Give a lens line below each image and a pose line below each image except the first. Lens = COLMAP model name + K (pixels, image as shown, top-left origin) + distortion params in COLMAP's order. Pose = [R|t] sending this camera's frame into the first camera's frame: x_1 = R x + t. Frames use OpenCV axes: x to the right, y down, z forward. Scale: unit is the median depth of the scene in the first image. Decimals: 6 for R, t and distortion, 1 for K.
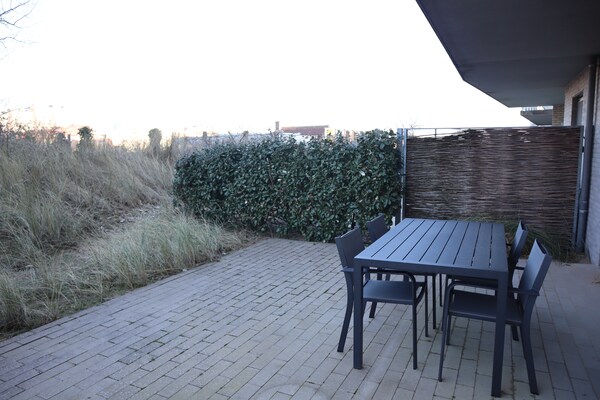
lens RADIAL K [[422.6, 0, 300.0], [0, 422.6, 200.0], [0, 0, 1]] dist [-0.107472, 0.001042]
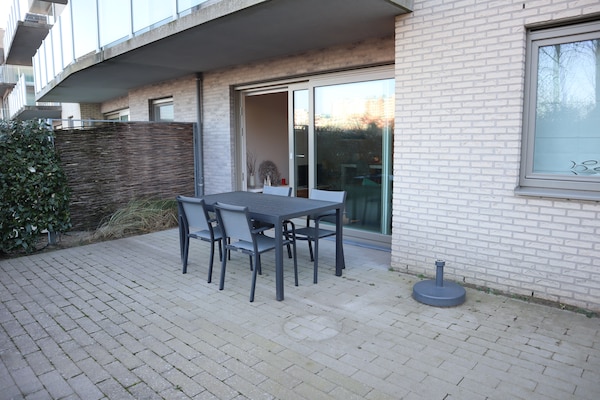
lens RADIAL K [[405.2, 0, 300.0], [0, 405.2, 200.0], [0, 0, 1]] dist [-0.000734, -0.000576]
pose [[0.303750, -0.135312, 0.943094, -0.475259], [0.126223, 0.986853, 0.100937, -0.016359], [-0.944353, 0.088380, 0.316837, 0.229427]]
